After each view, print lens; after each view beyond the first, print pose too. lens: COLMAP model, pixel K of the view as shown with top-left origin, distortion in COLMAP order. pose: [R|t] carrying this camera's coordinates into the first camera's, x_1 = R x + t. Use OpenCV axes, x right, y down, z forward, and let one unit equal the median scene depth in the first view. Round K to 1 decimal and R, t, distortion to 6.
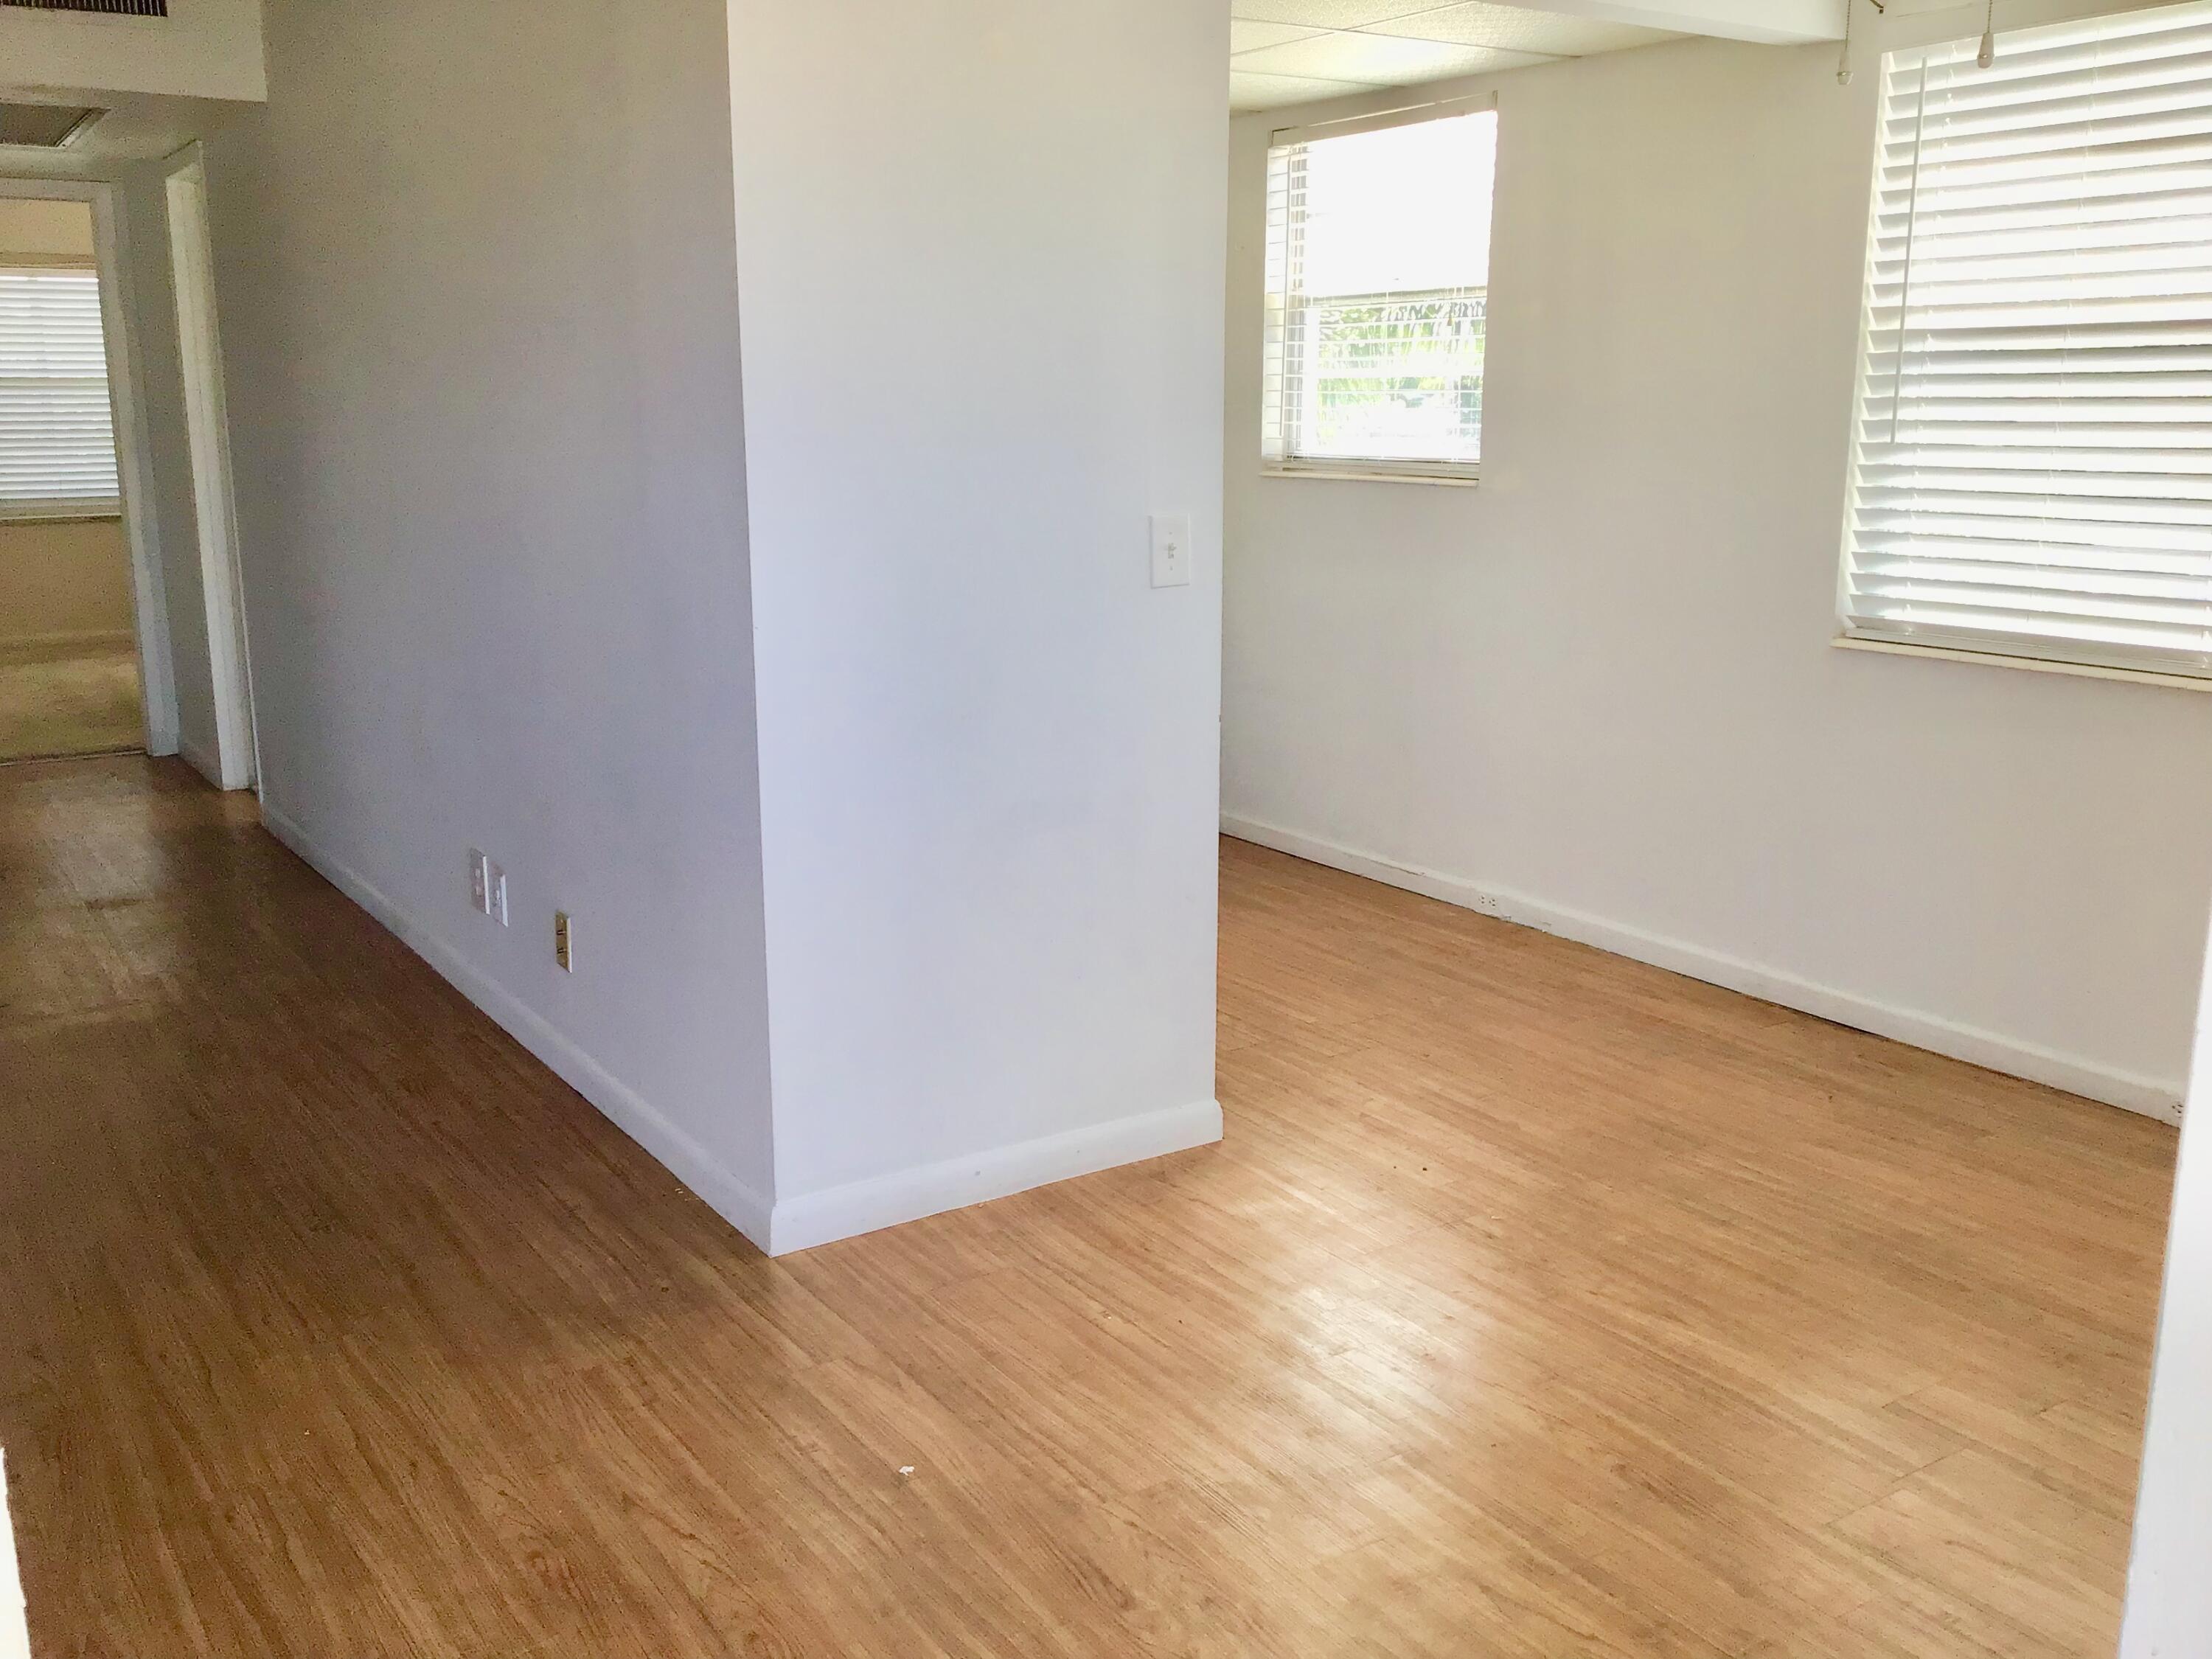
lens RADIAL K [[2015.5, 0, 1067.6], [0, 2015.5, 838.1], [0, 0, 1]] dist [0.073127, -0.107647]
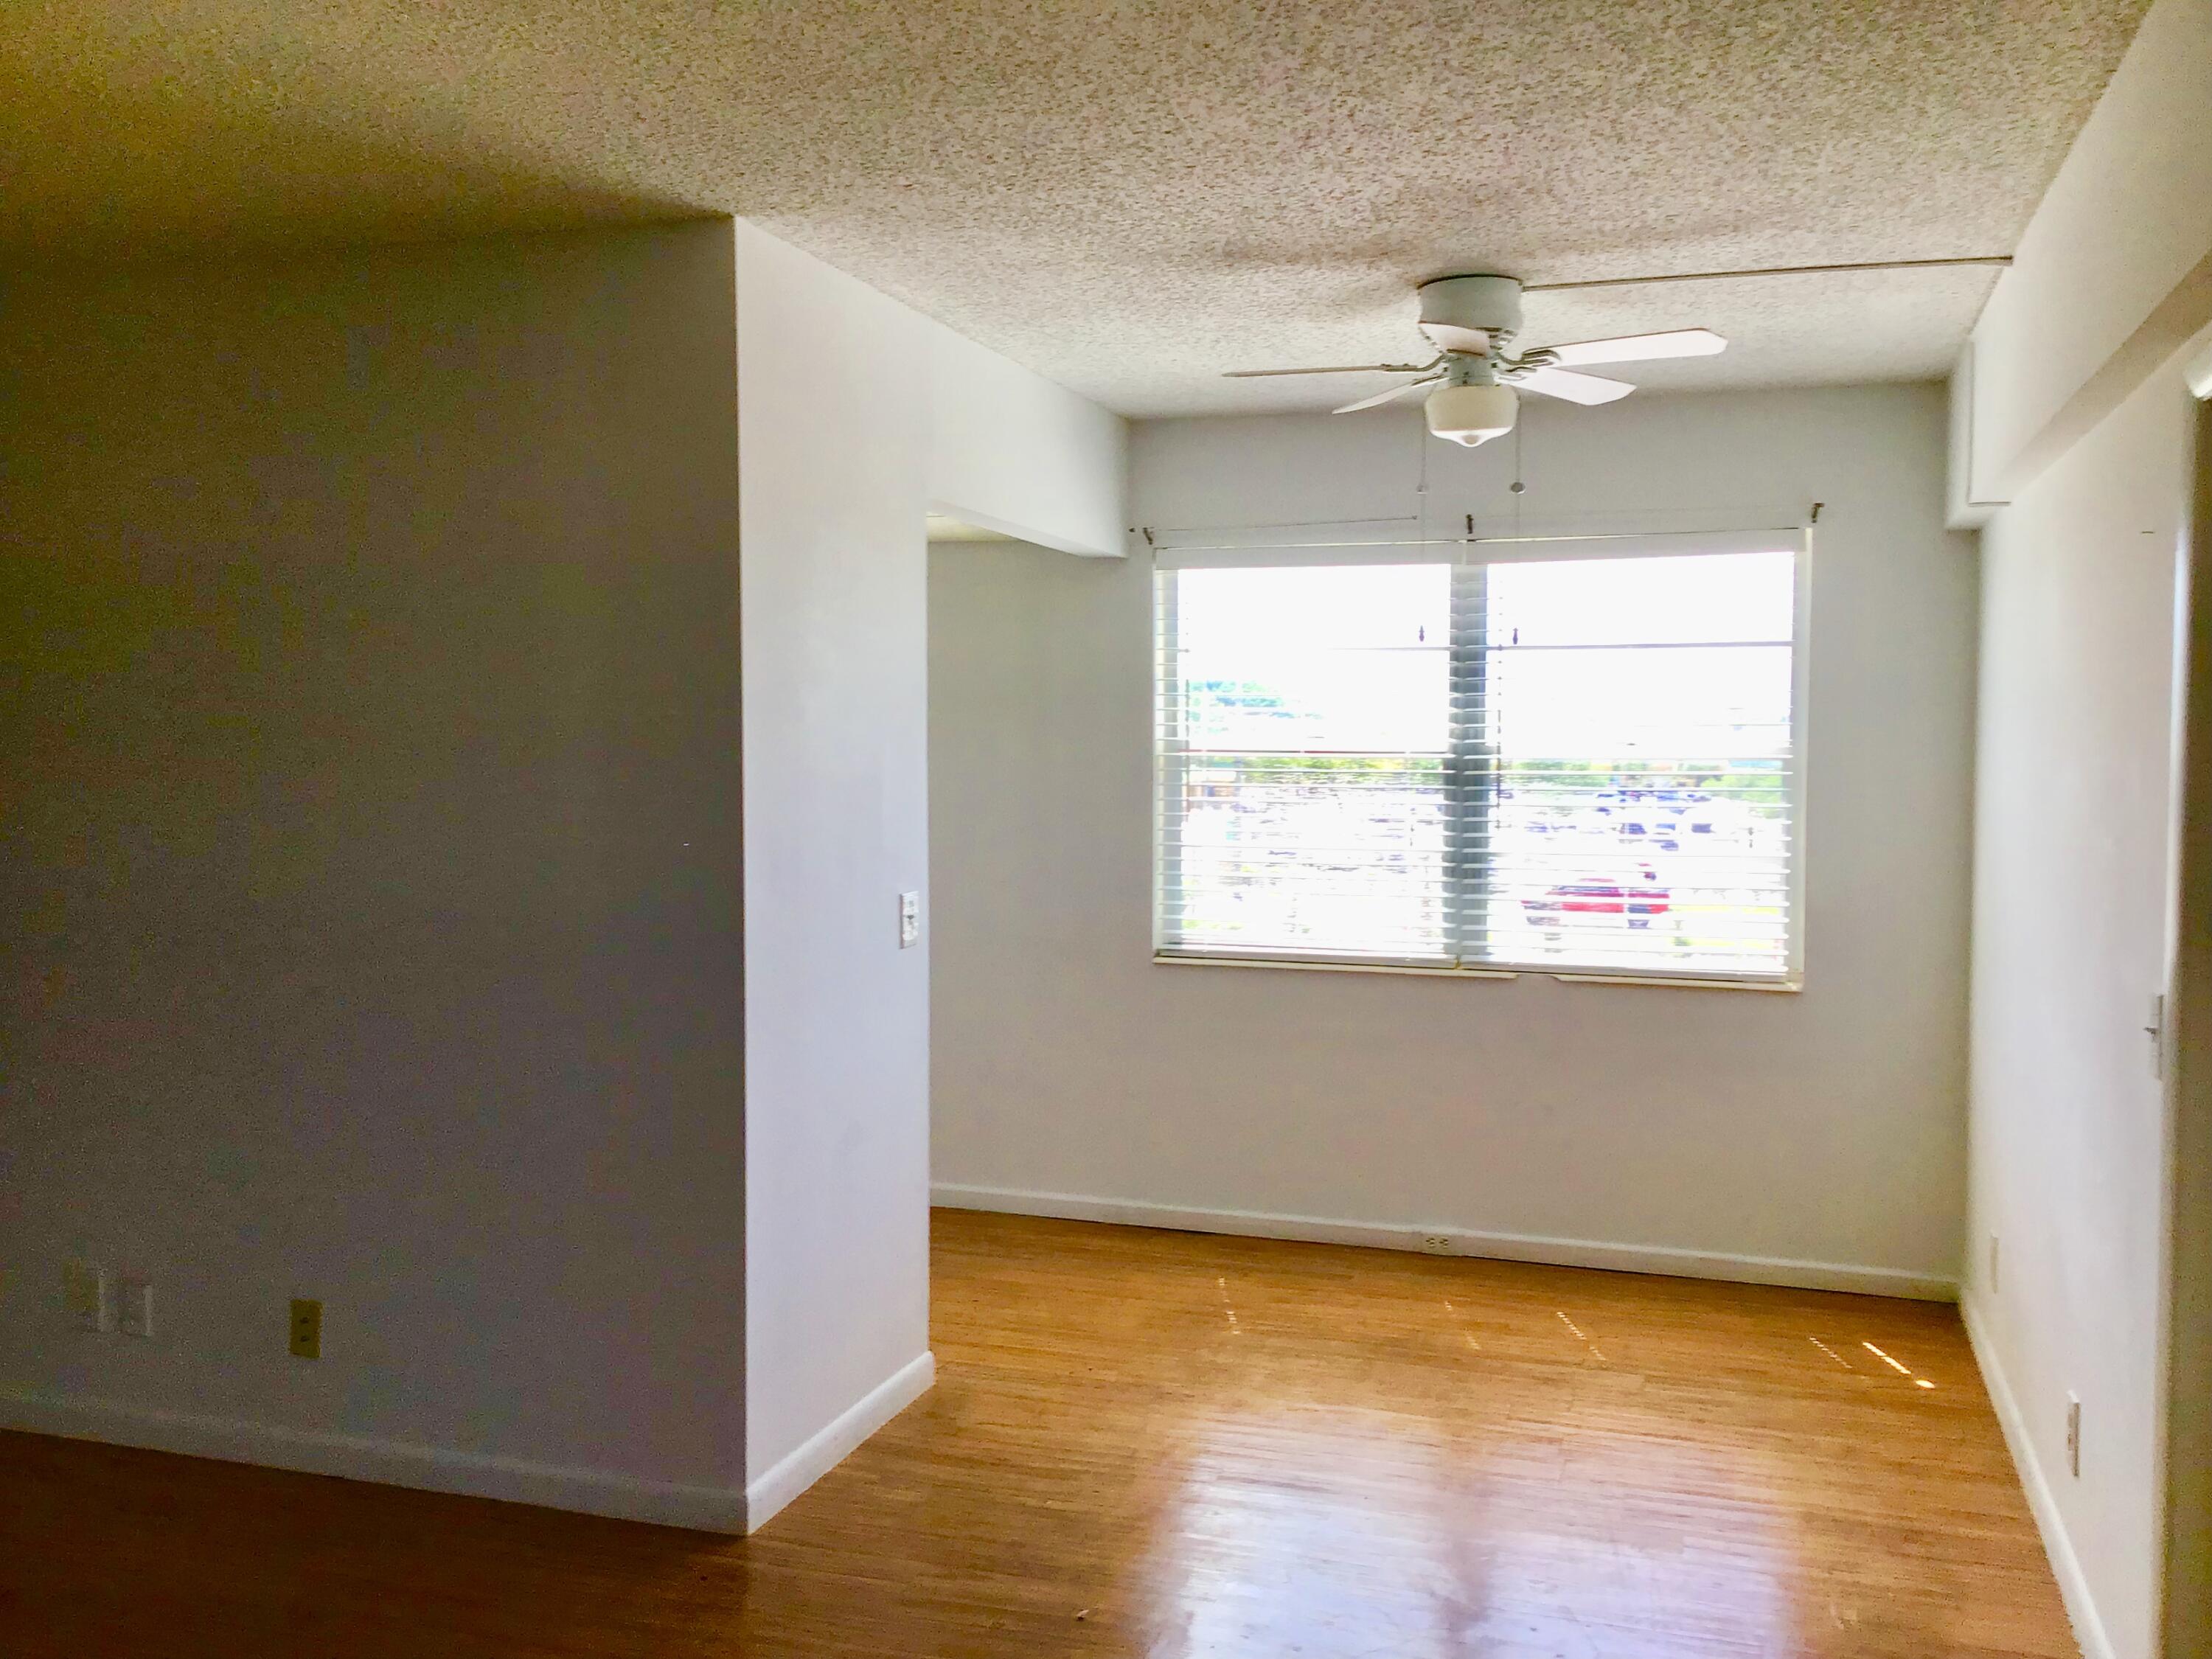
lens RADIAL K [[2015.5, 0, 1067.6], [0, 2015.5, 838.1], [0, 0, 1]] dist [0.073127, -0.107647]
pose [[0.771951, -0.024296, 0.635218, -0.555102], [0.128302, 0.984659, -0.118259, -0.020691], [-0.622600, 0.172790, 0.763226, -0.058810]]
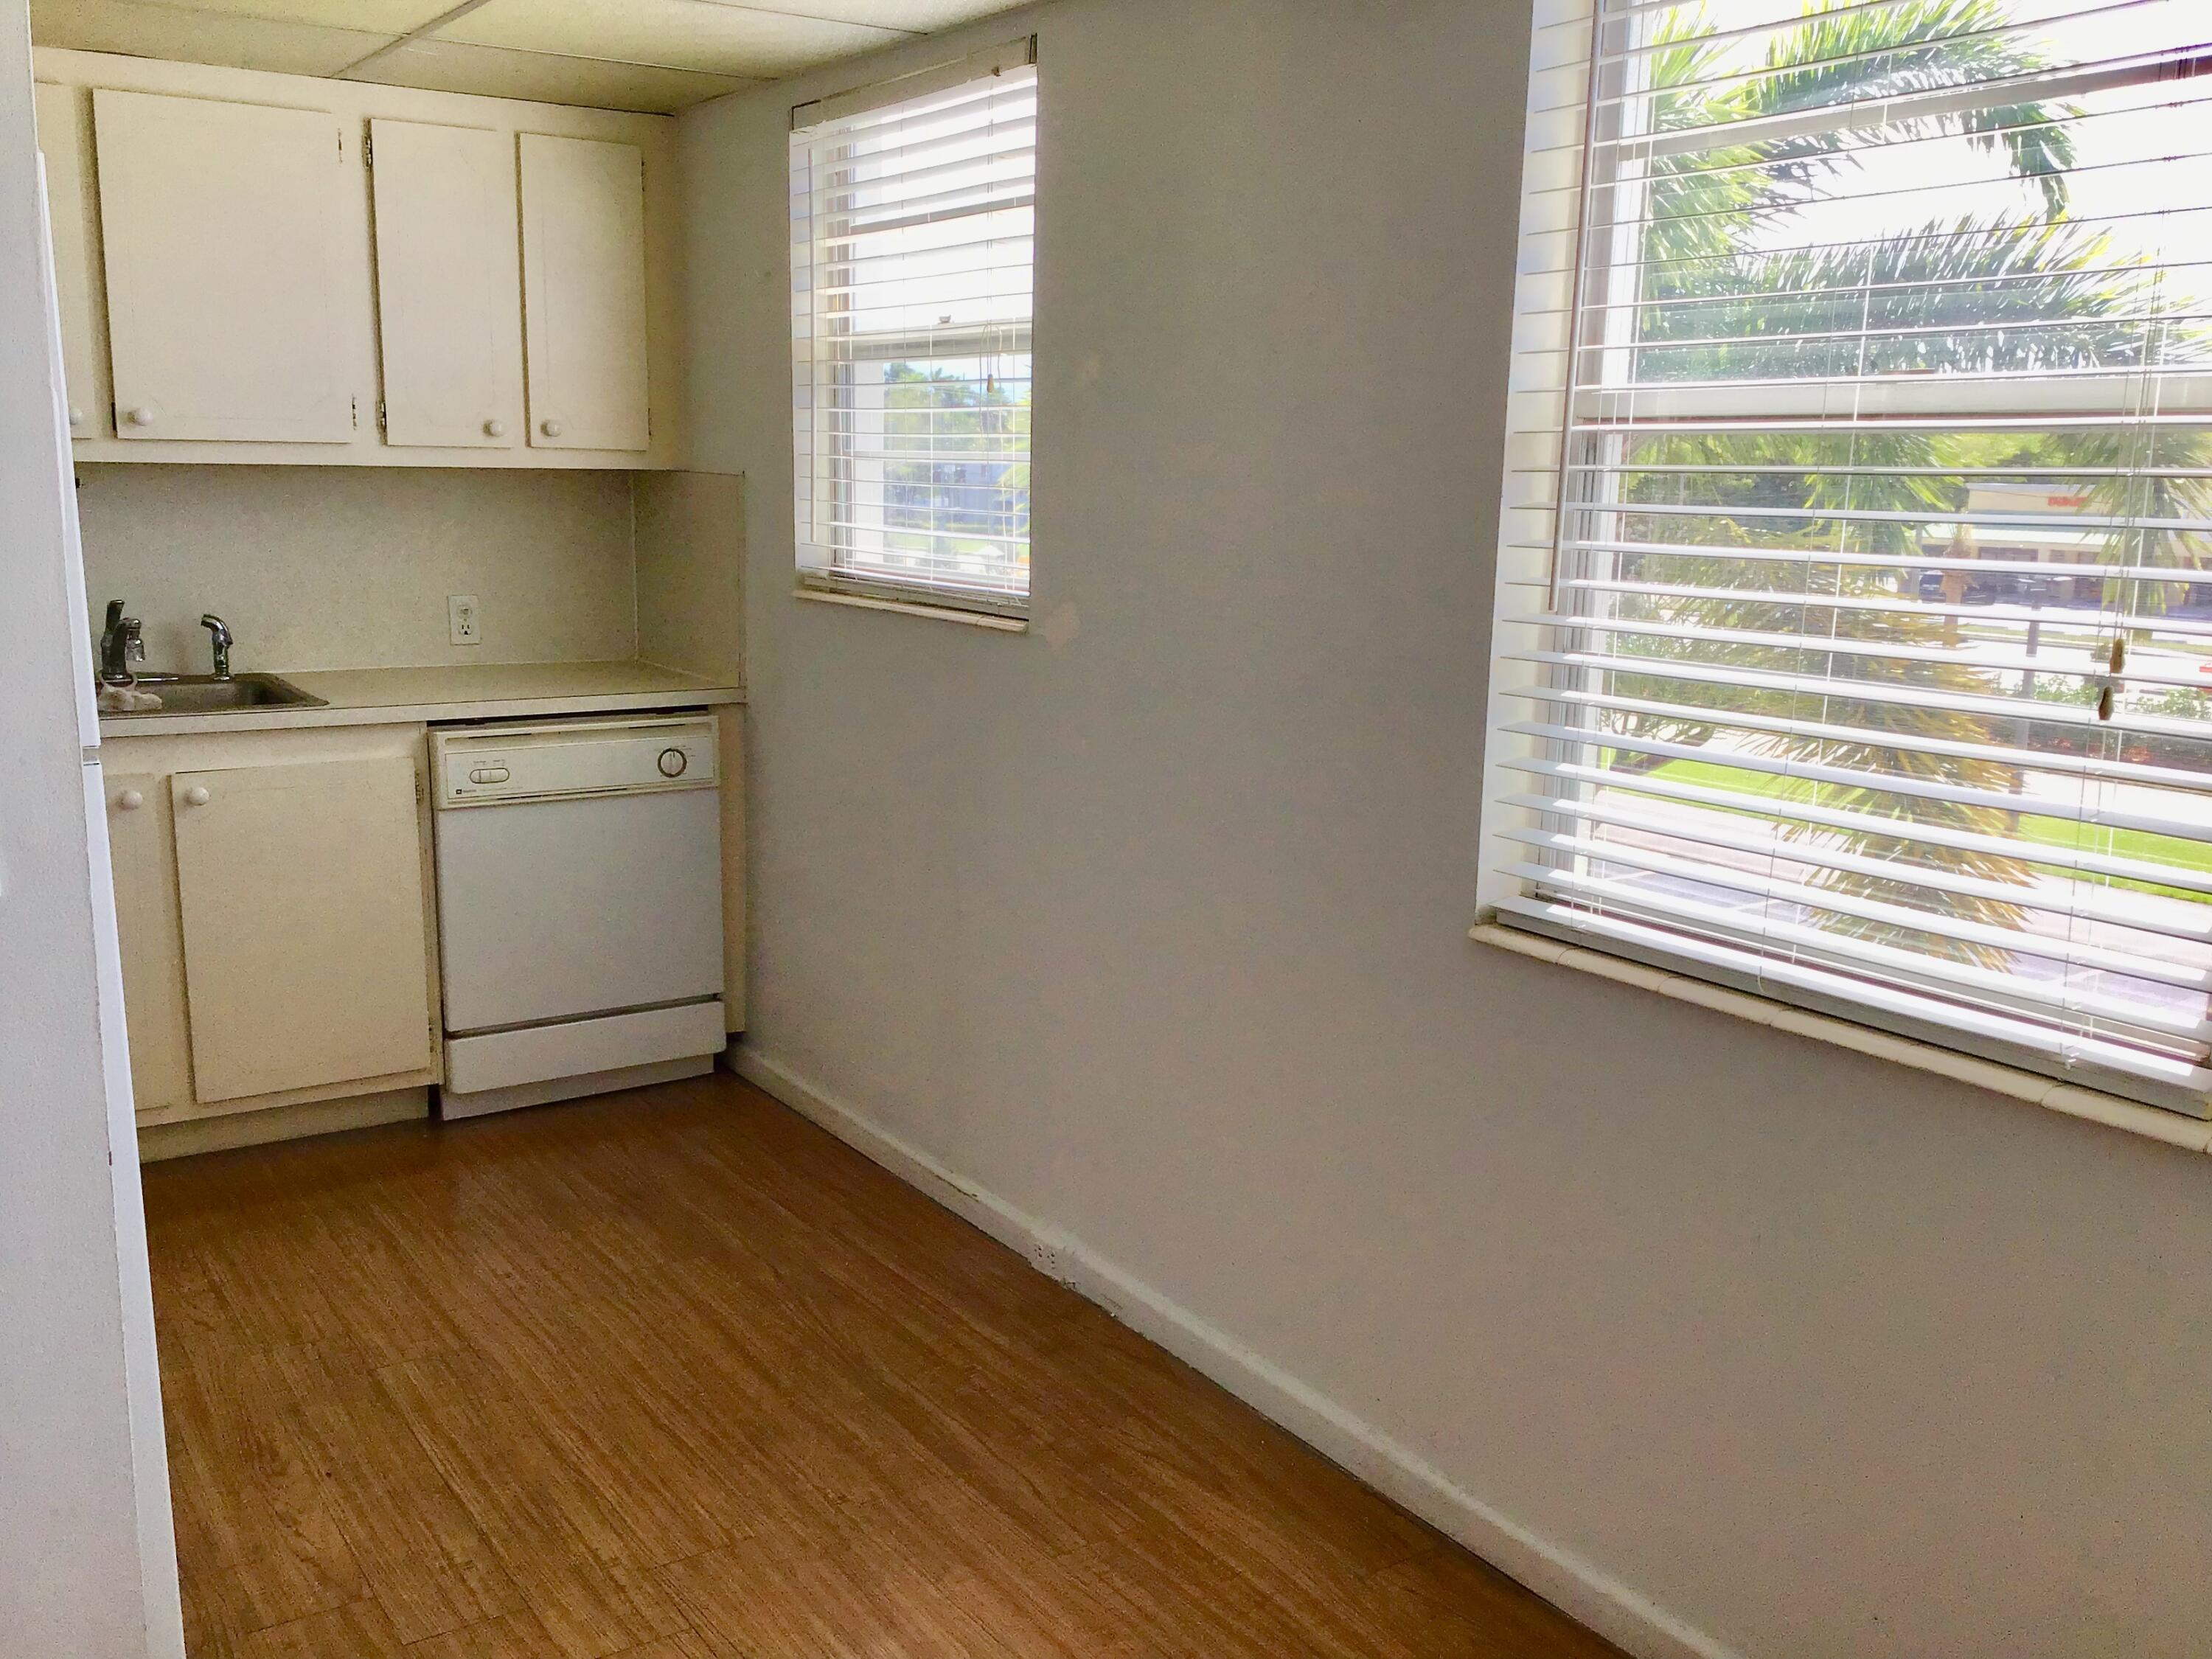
lens RADIAL K [[2015.5, 0, 1067.6], [0, 2015.5, 838.1], [0, 0, 1]] dist [0.073127, -0.107647]
pose [[0.999790, 0.018033, 0.009775, 0.241166], [-0.017758, 0.999463, -0.027533, -0.102268], [-0.010266, 0.027354, 0.999573, 0.393593]]
